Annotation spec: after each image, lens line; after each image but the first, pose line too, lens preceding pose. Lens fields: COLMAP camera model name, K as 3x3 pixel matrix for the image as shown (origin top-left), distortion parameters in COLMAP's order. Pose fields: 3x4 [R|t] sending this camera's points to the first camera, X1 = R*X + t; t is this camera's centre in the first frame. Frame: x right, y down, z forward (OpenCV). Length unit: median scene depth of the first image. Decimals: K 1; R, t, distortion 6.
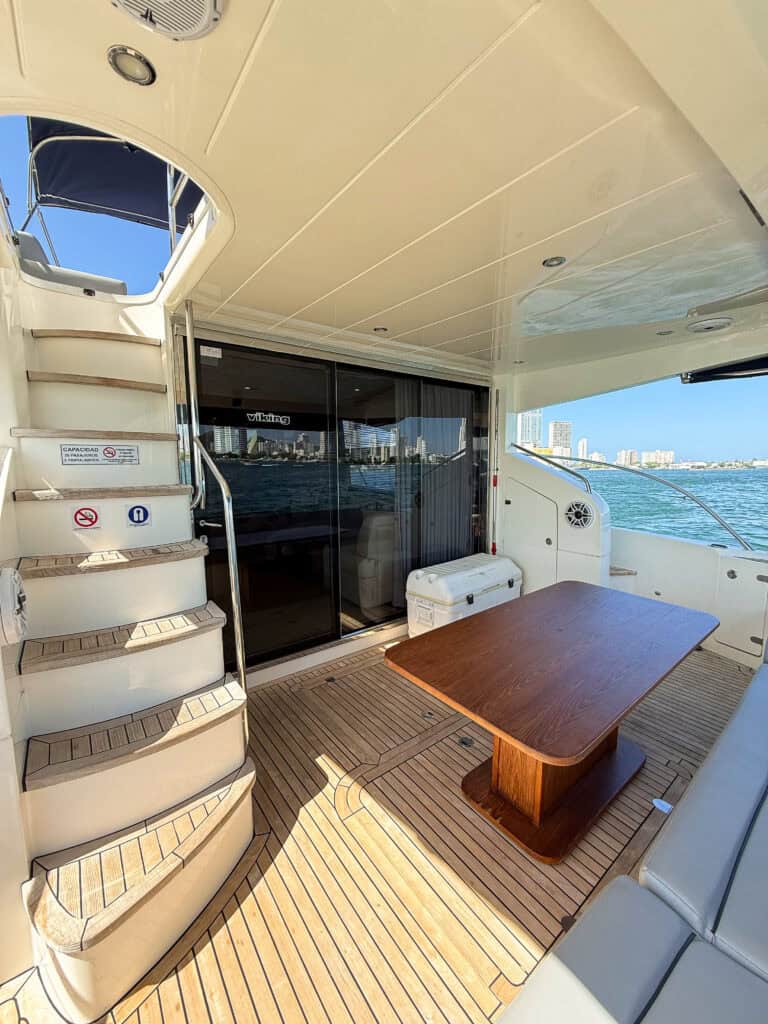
lens RADIAL K [[406.1, 0, 384.0], [0, 406.1, 512.0], [0, 0, 1]] dist [-0.001131, -0.000151]
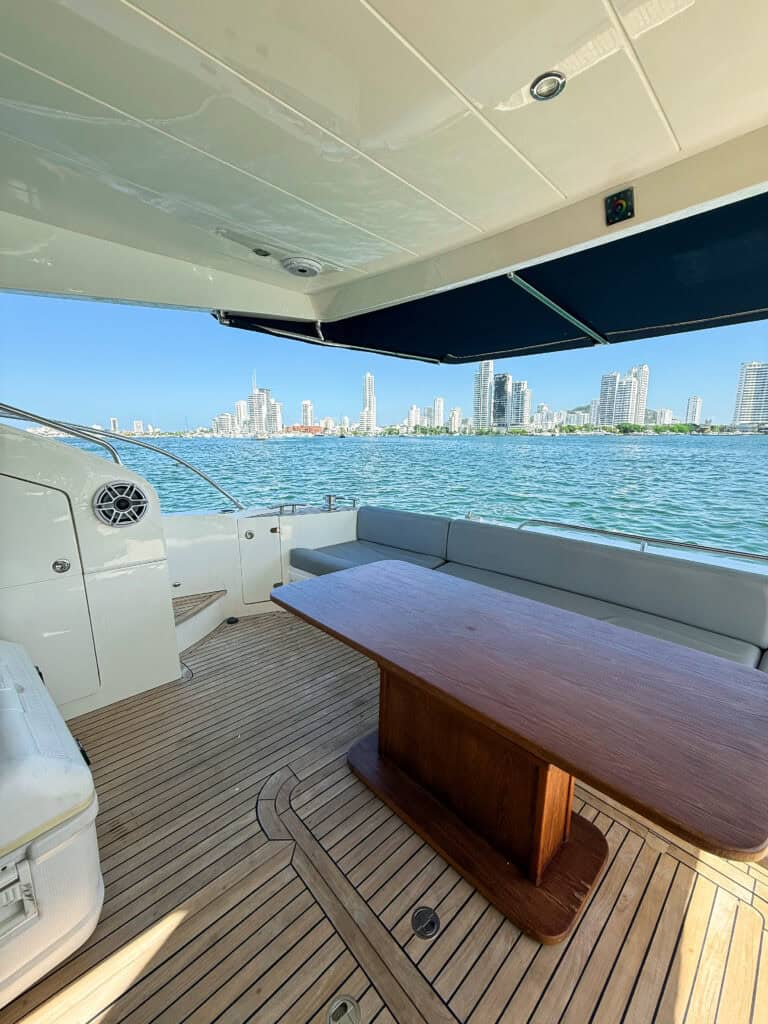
lens RADIAL K [[406.1, 0, 384.0], [0, 406.1, 512.0], [0, 0, 1]] dist [-0.001131, -0.000151]
pose [[-0.095657, -0.174872, 0.979933, -0.148226], [0.119630, 0.975293, 0.185721, -0.047075], [-0.988200, 0.134995, -0.072374, 0.675053]]
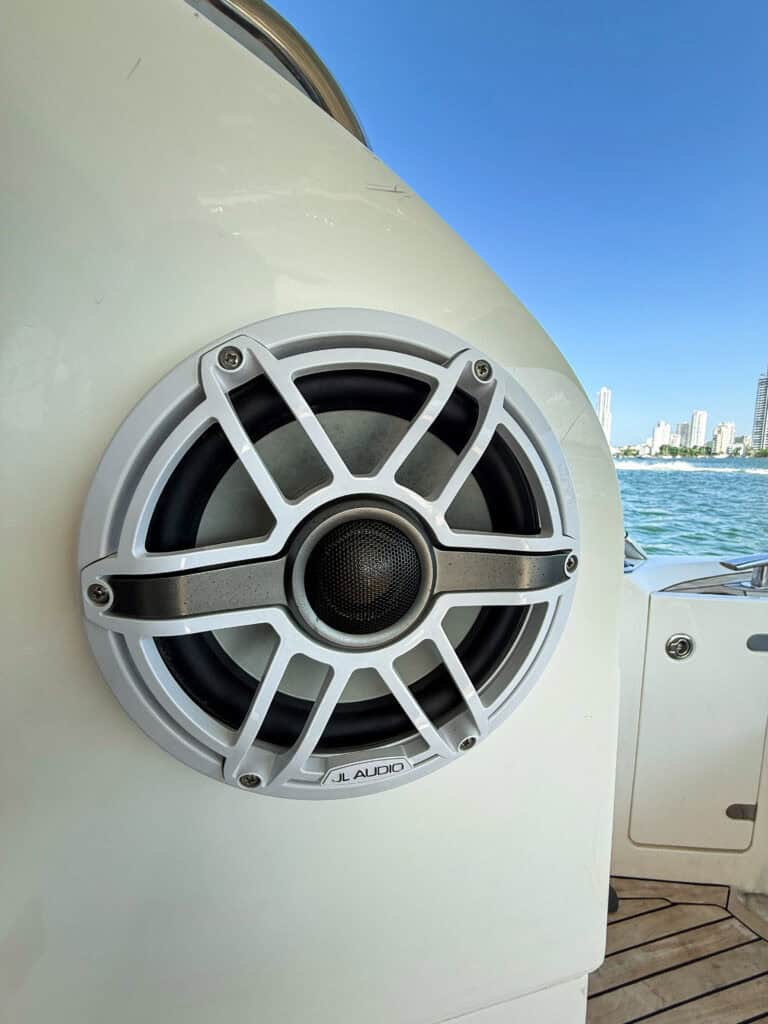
lens RADIAL K [[406.1, 0, 384.0], [0, 406.1, 512.0], [0, 0, 1]] dist [-0.001131, -0.000151]
pose [[0.411373, -0.113005, 0.904434, 0.435386], [0.102403, 0.991732, 0.077336, -0.005388], [-0.905696, 0.060803, 0.419544, 0.988277]]
